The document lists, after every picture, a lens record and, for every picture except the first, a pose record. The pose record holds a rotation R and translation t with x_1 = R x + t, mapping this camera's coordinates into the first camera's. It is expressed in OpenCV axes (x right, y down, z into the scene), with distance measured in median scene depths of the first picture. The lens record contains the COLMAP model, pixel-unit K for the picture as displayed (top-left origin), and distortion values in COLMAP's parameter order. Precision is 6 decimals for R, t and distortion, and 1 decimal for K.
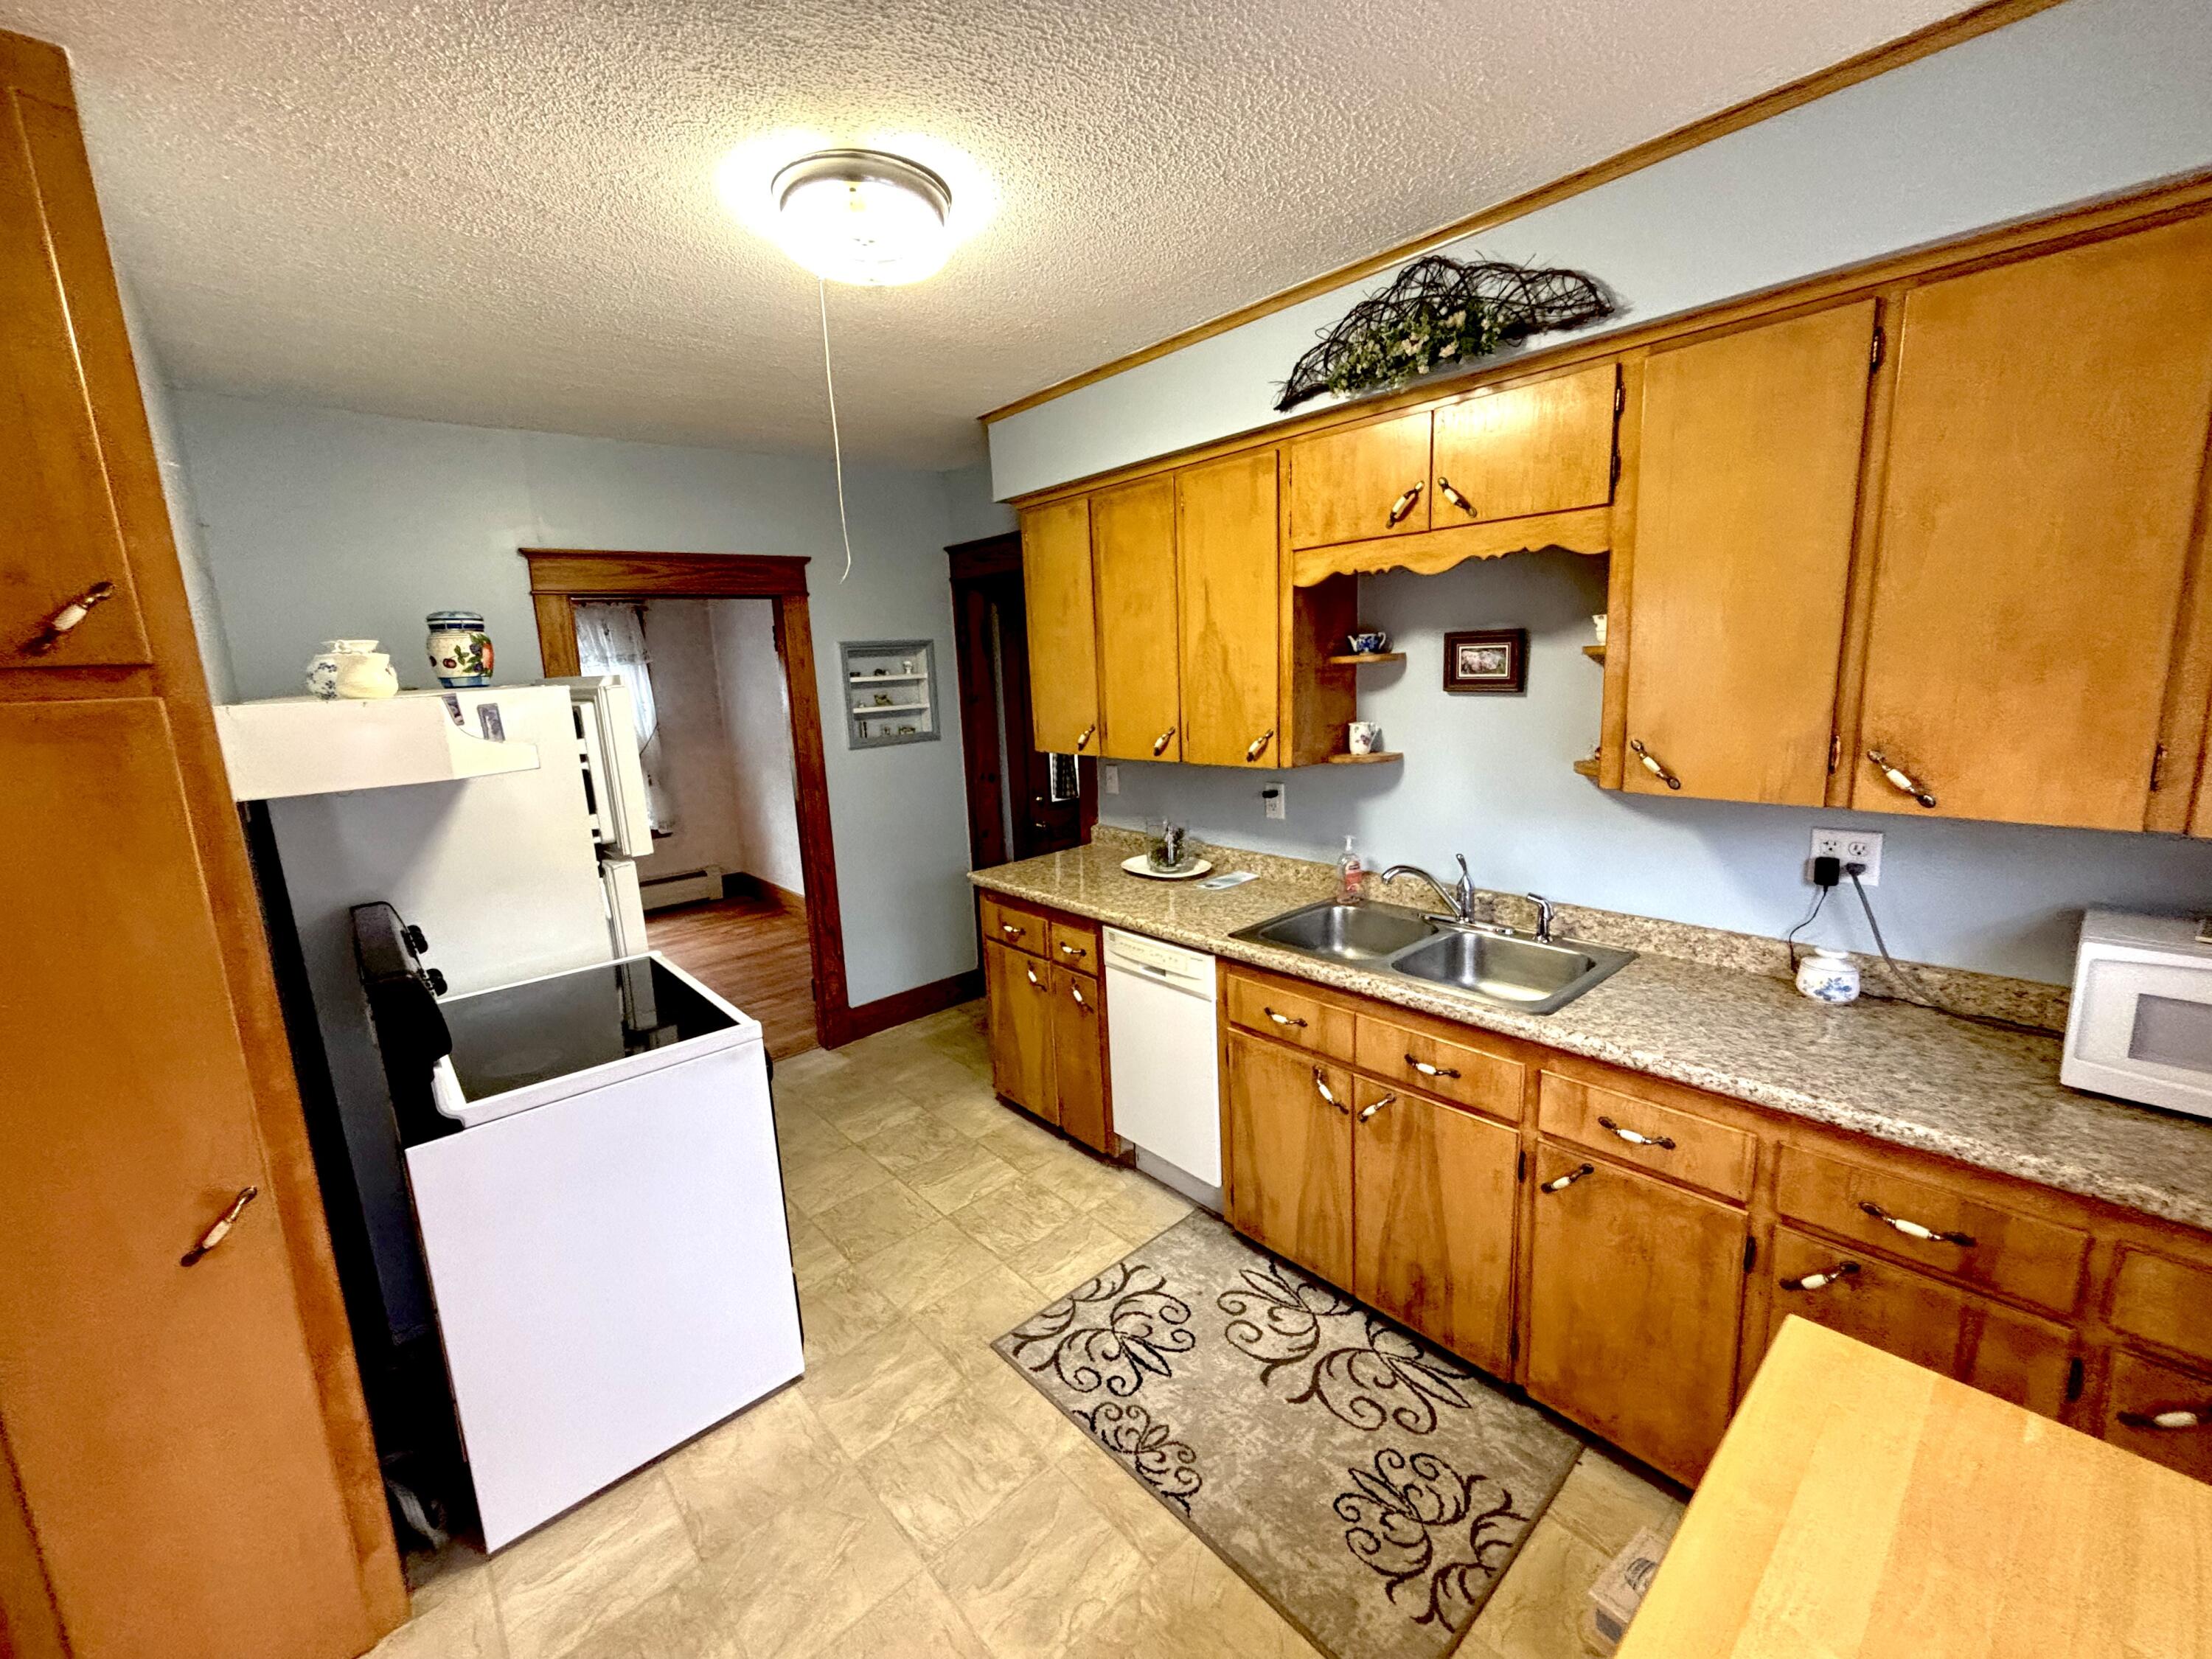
lens RADIAL K [[905.6, 0, 1106.0], [0, 905.6, 829.5], [0, 0, 1]] dist [-0.009066, 0.000211]
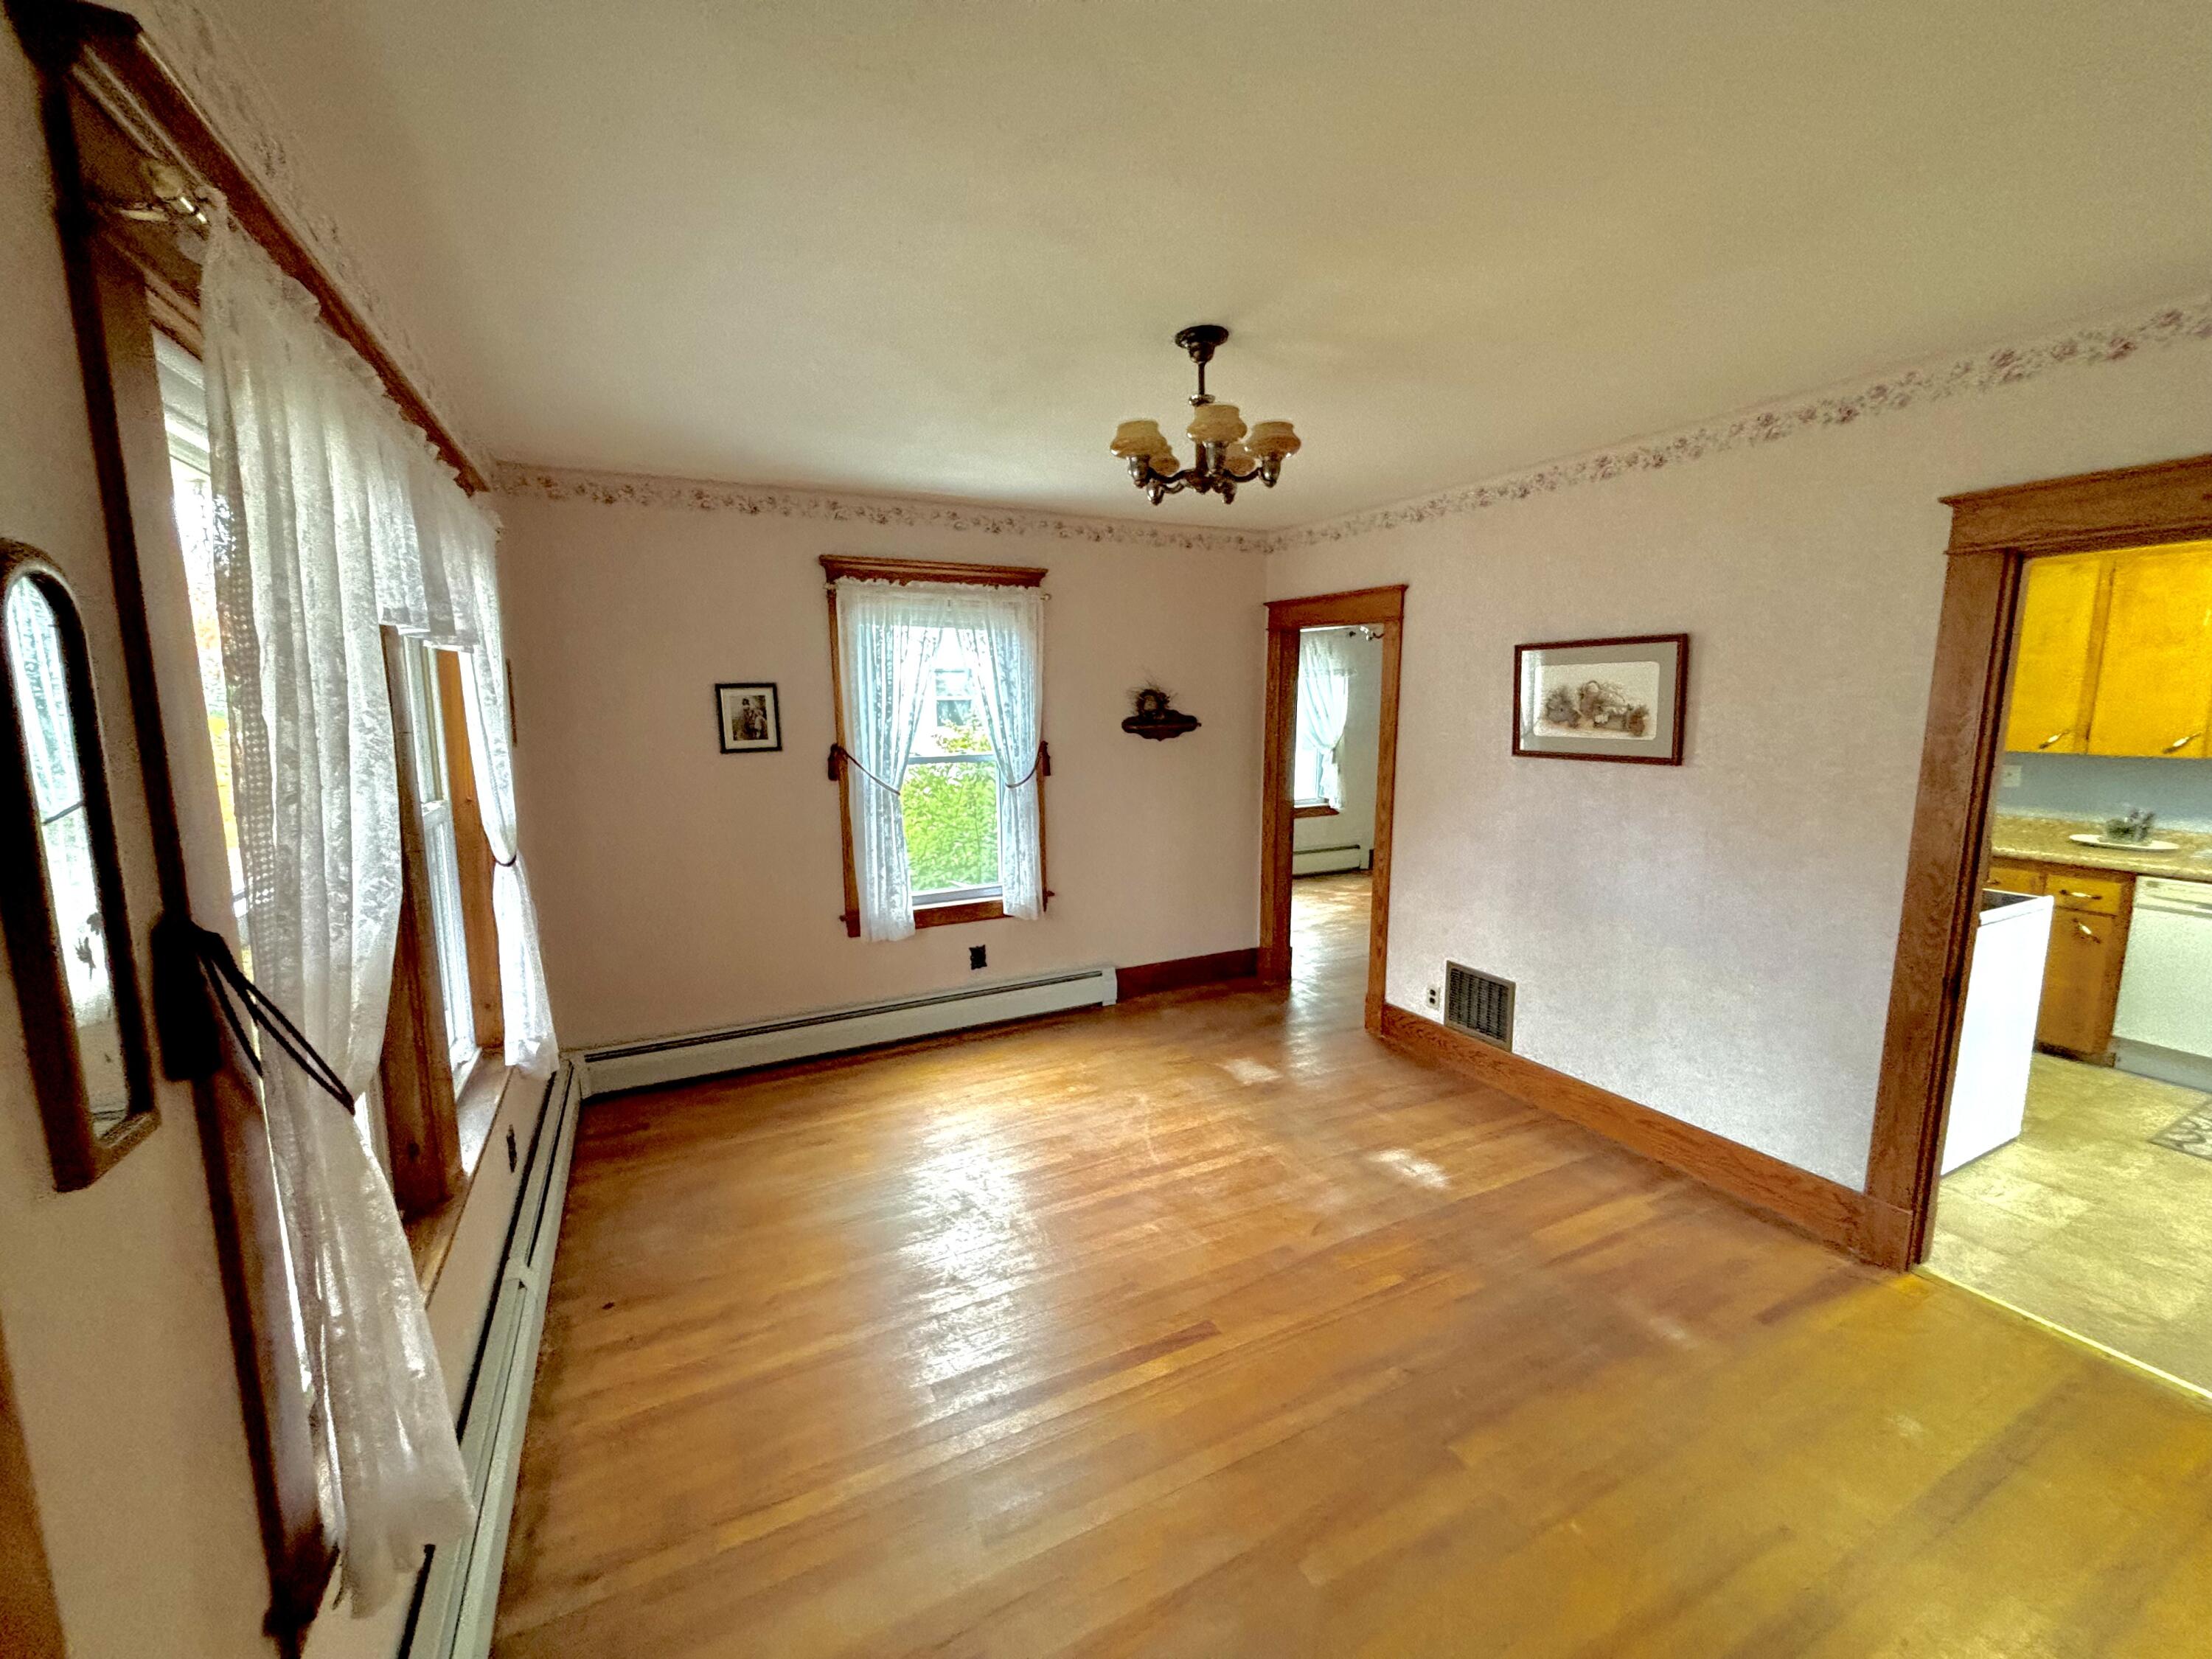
lens RADIAL K [[899.9, 0, 1110.1], [0, 899.9, 830.3], [0, 0, 1]] dist [0.000143, -0.000163]
pose [[0.968167, 0.073614, -0.239235, -1.494817], [-0.080979, 0.996493, -0.021091, 0.244343], [0.236843, 0.039793, 0.970733, -0.846700]]
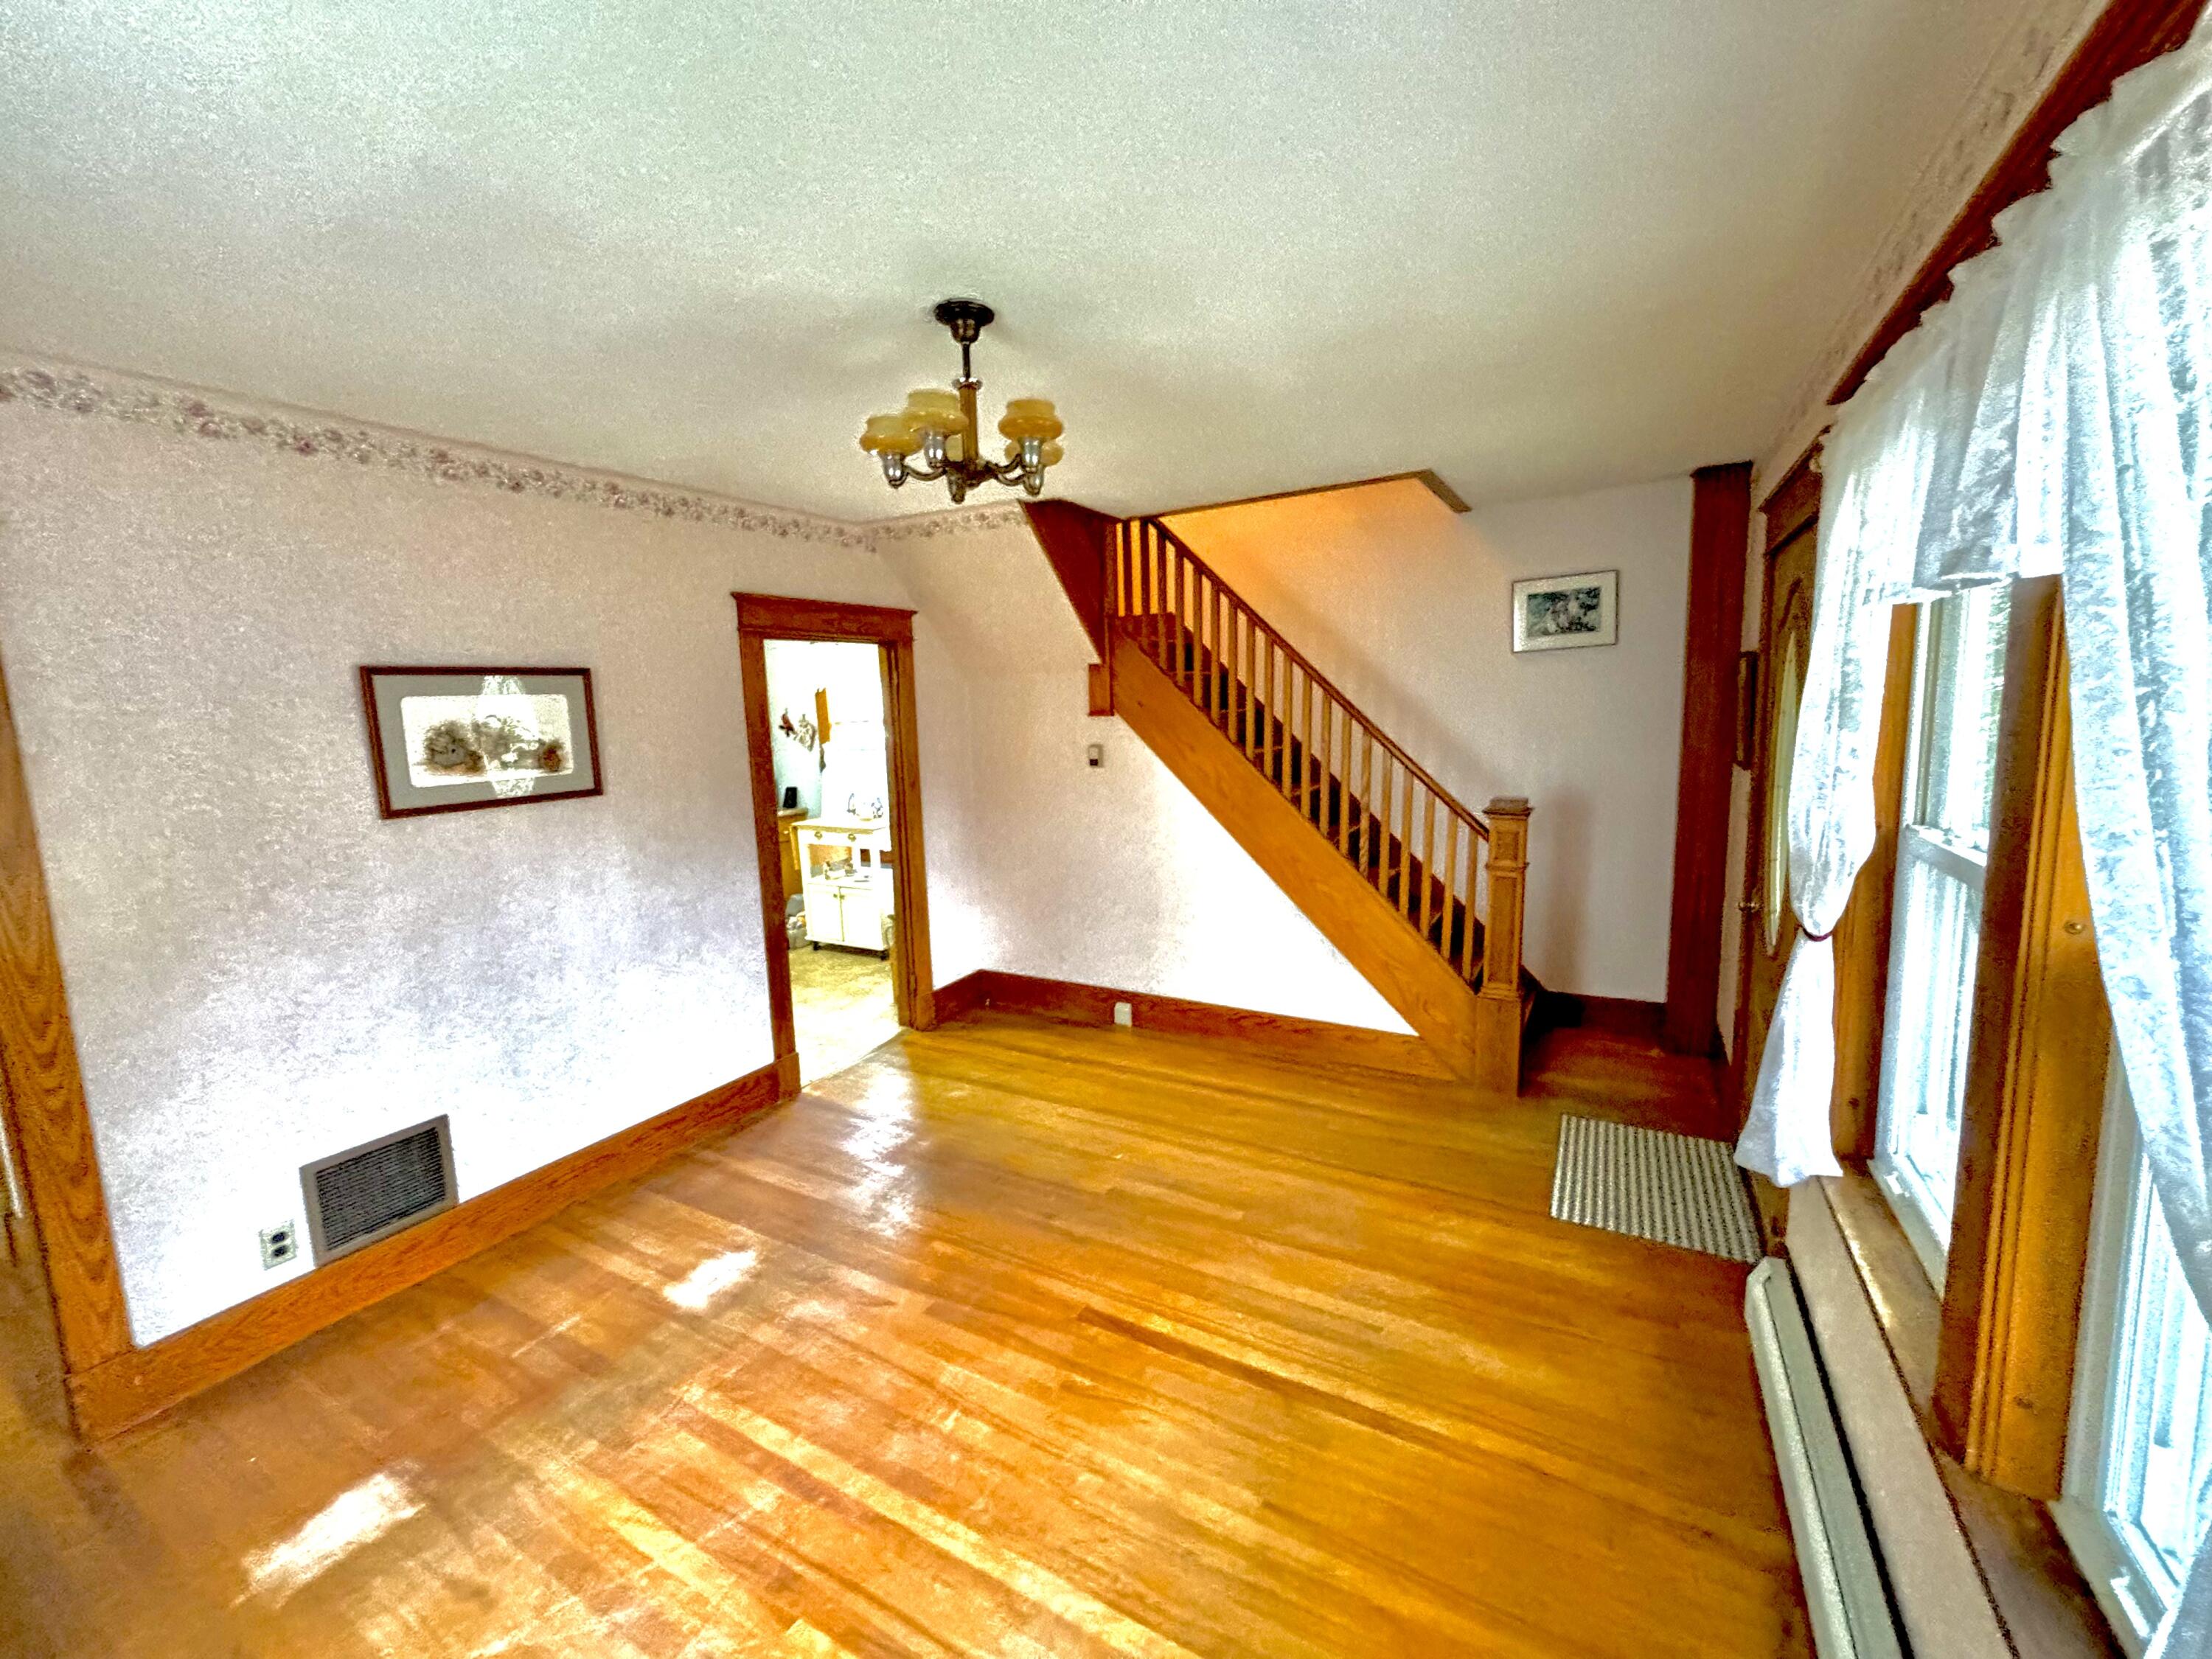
lens RADIAL K [[883.5, 0, 1108.5], [0, 883.5, 831.2], [0, 0, 1]] dist [0.009368, -0.000080]
pose [[-0.320972, -0.079885, 0.943713, -2.585360], [0.222642, 0.962148, 0.157170, 0.059986], [-0.920547, 0.260558, -0.291037, 0.372361]]
